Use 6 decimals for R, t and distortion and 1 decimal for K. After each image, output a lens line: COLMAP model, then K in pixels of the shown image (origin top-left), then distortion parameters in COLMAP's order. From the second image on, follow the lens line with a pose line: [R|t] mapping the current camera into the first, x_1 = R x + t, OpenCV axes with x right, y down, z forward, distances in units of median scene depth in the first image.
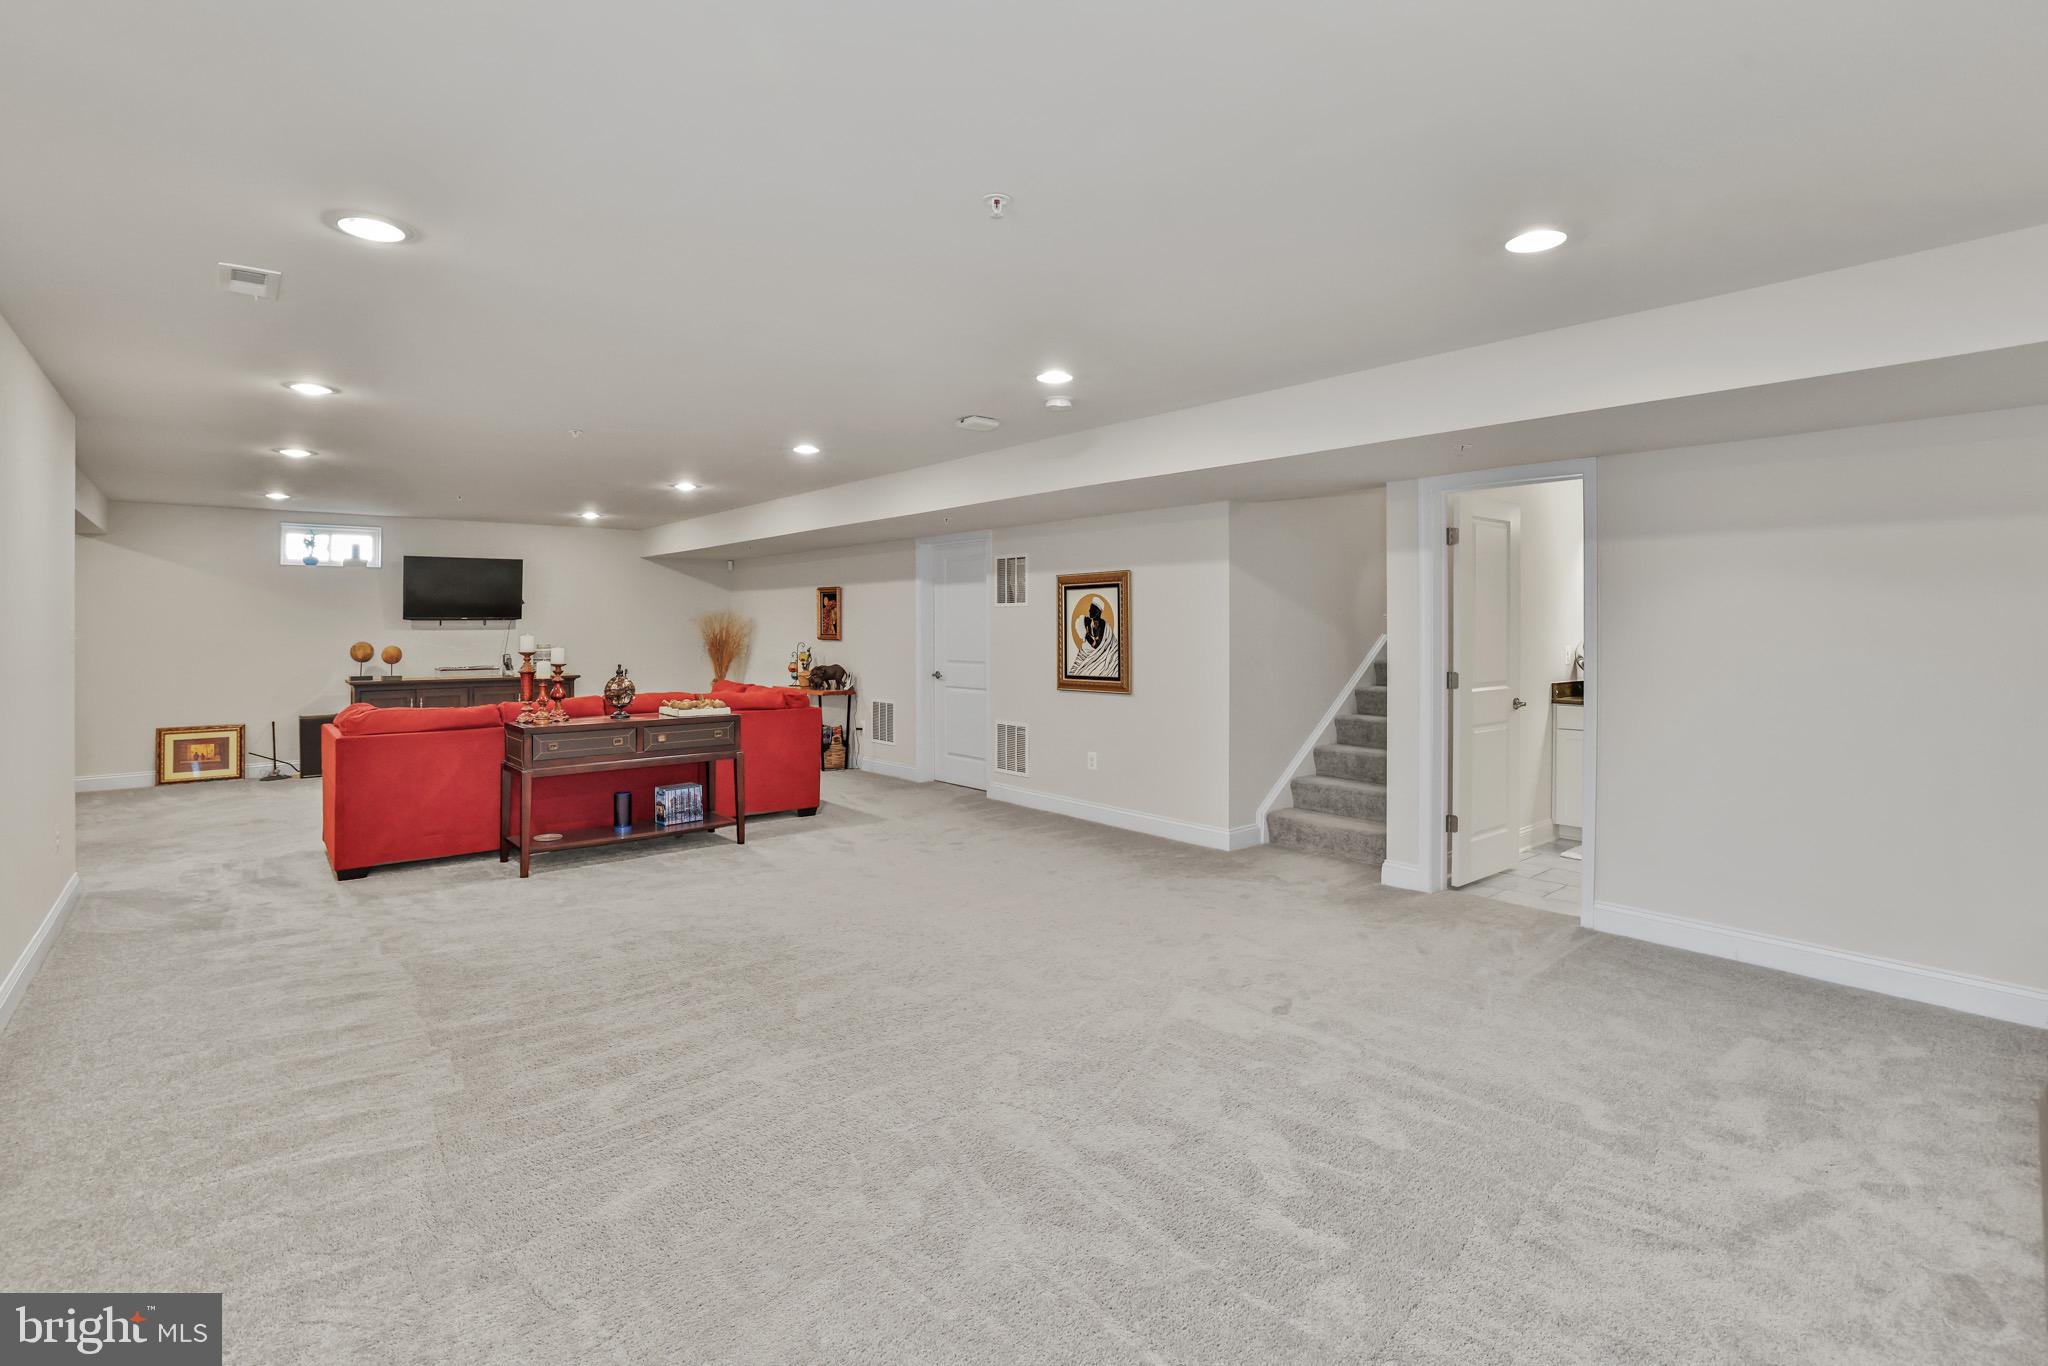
lens RADIAL K [[944.8, 0, 1028.7], [0, 944.8, 638.4], [0, 0, 1]] dist [-0.030026, 0.000800]
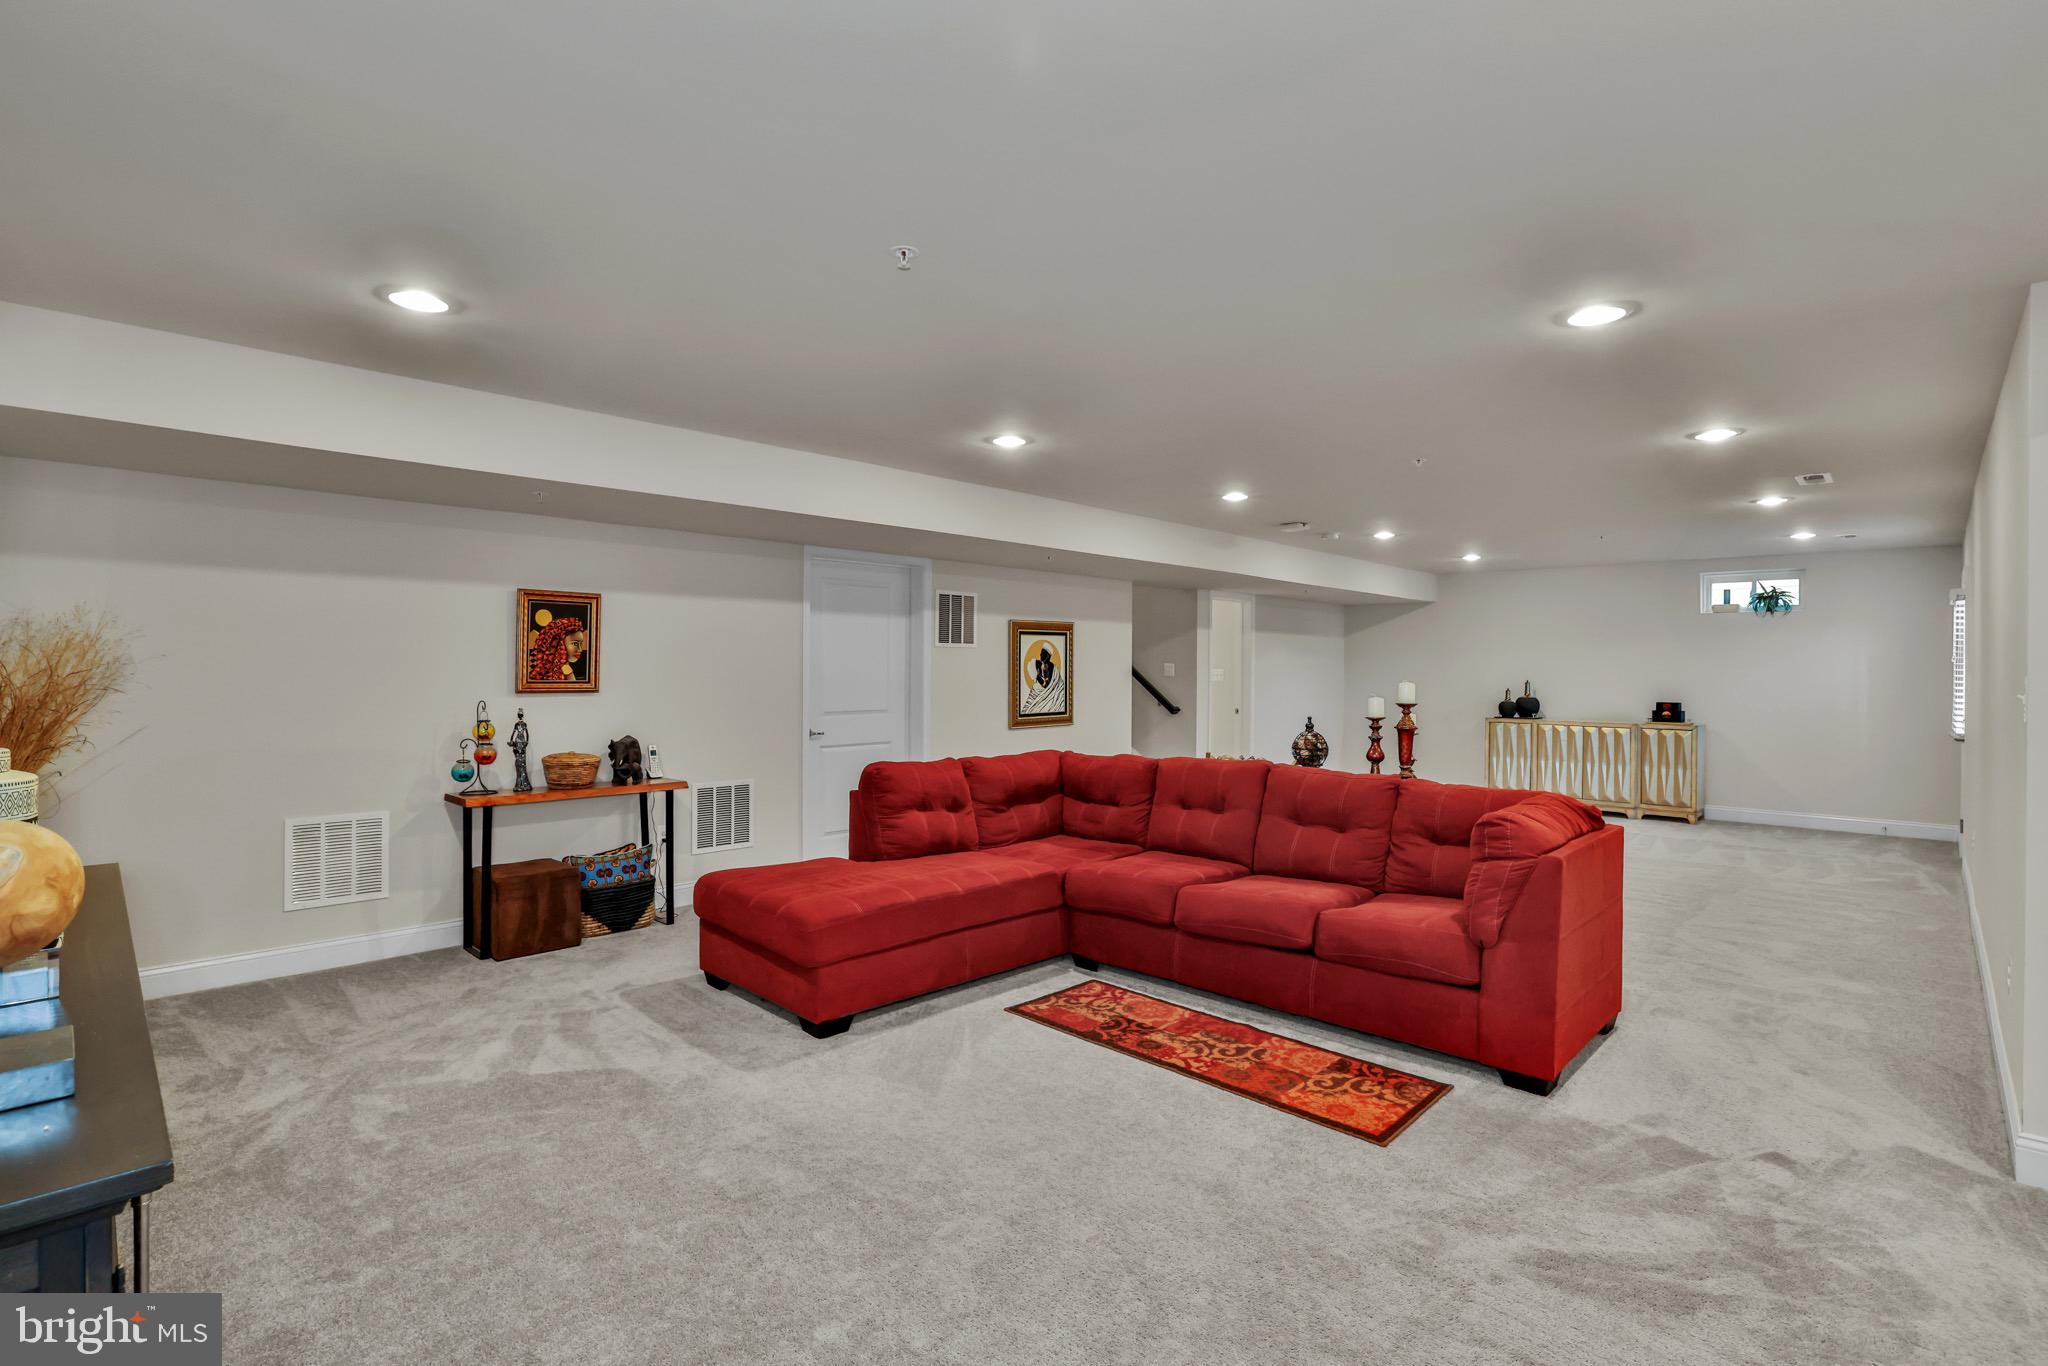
lens RADIAL K [[933.9, 0, 1017.9], [0, 933.9, 678.3], [0, 0, 1]] dist [-0.050134, 0.019841]
pose [[-0.082677, -0.004331, 0.996567, -1.026429], [0.017043, 0.999838, 0.005759, -0.007944], [-0.996431, 0.017461, -0.082589, 1.105532]]
